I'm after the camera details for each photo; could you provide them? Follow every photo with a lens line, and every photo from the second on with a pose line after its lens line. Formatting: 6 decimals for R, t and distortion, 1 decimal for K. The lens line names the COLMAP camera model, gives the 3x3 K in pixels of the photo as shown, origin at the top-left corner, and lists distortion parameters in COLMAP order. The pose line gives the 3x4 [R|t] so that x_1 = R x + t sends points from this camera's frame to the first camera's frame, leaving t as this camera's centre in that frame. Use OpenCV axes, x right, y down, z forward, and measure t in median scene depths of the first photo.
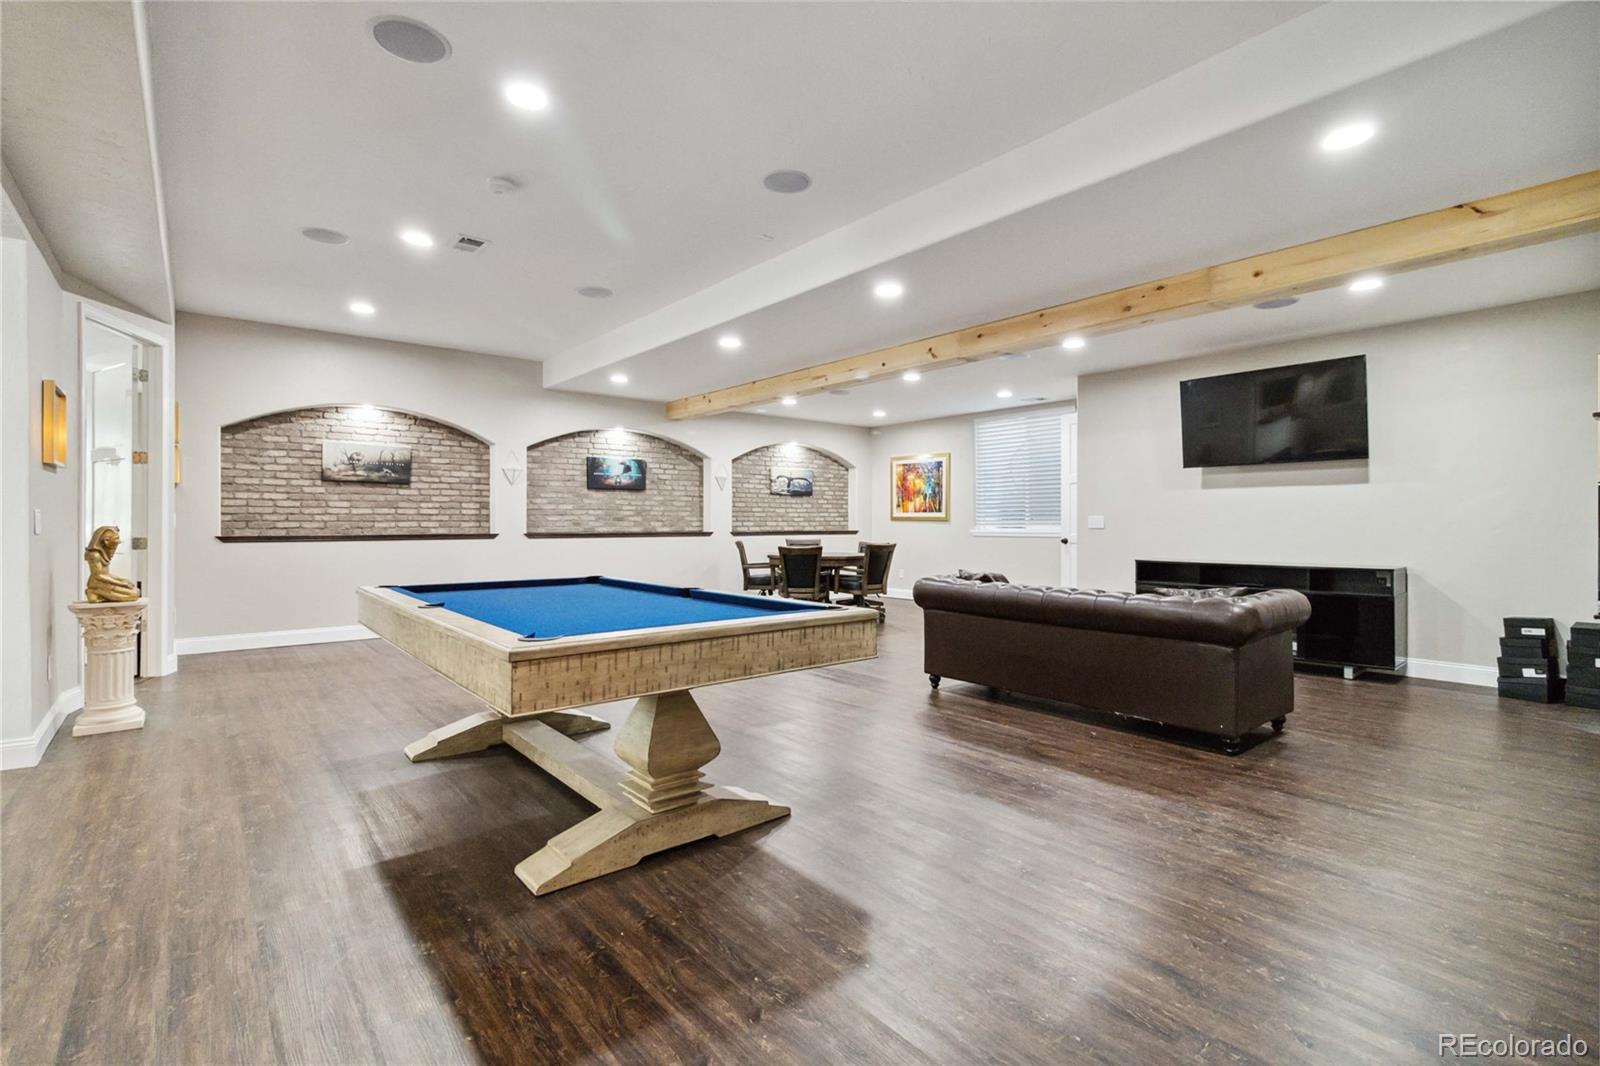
lens RADIAL K [[747.5, 0, 810.7], [0, 747.5, 531.3], [0, 0, 1]] dist [0.000730, 0.000442]
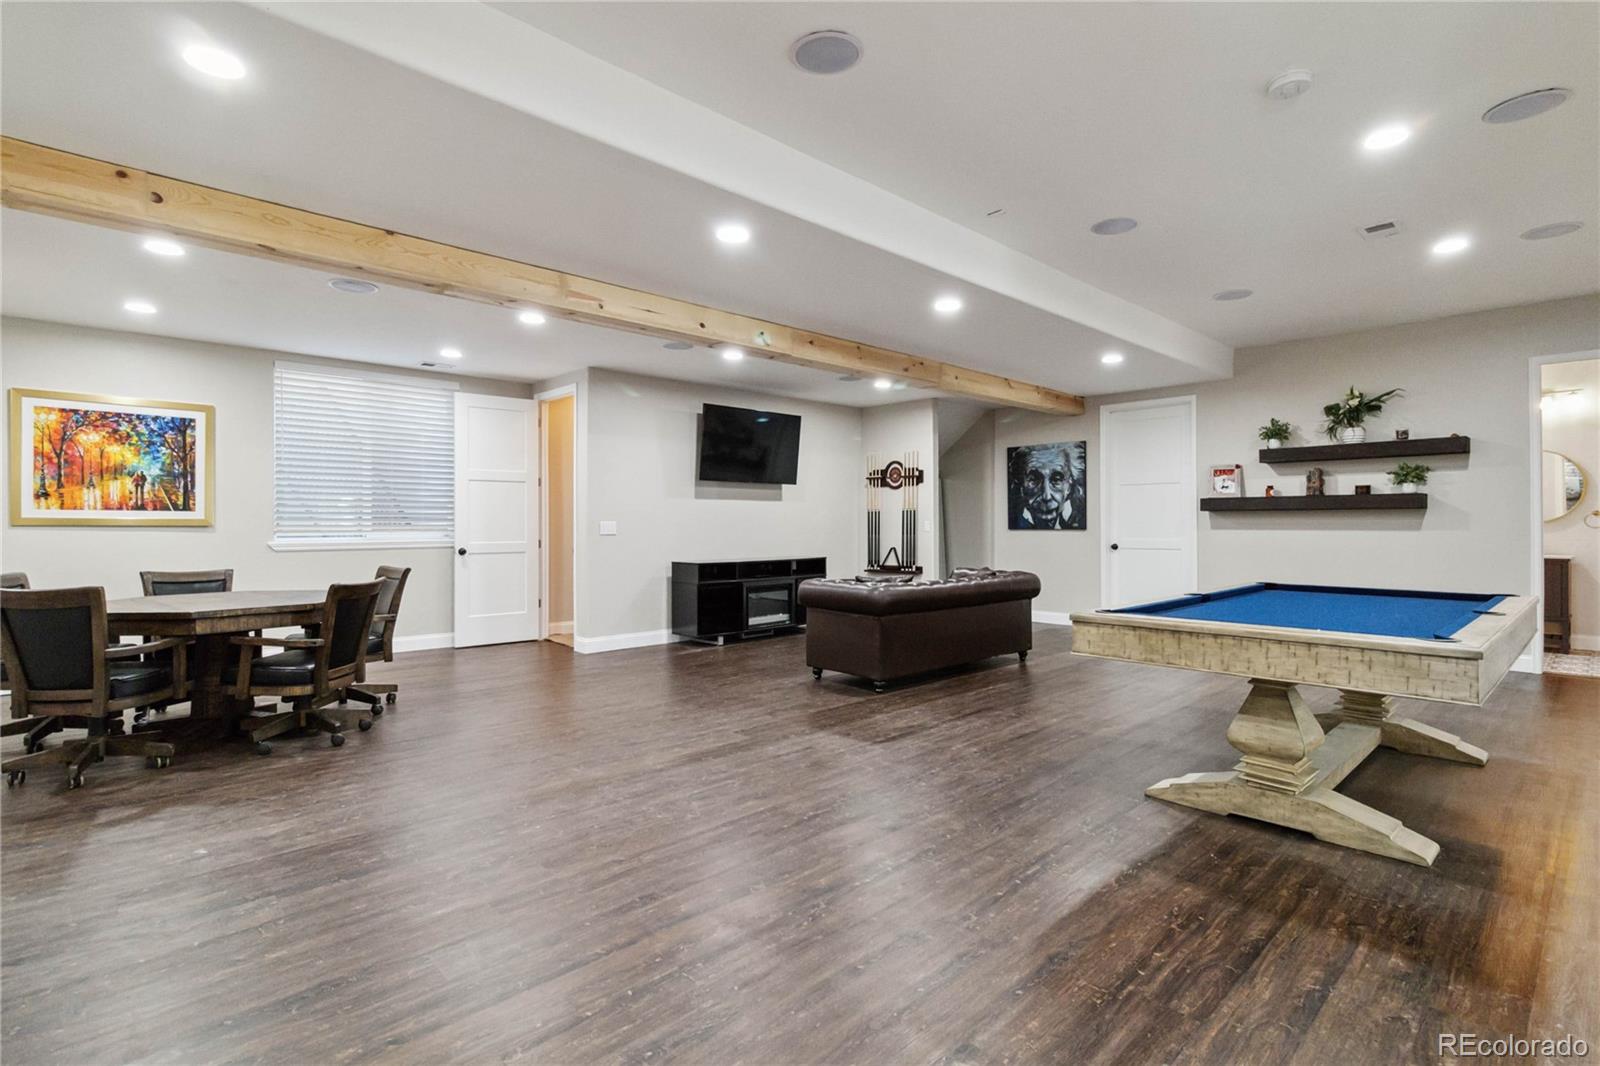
lens RADIAL K [[747.5, 0, 804.0], [0, 747.5, 522.1], [0, 0, 1]] dist [0.000730, 0.000442]
pose [[-0.053710, -0.009703, 0.998509, -0.399169], [0.002906, 0.999947, 0.009873, -0.021141], [-0.998552, 0.003431, -0.053679, 0.575159]]
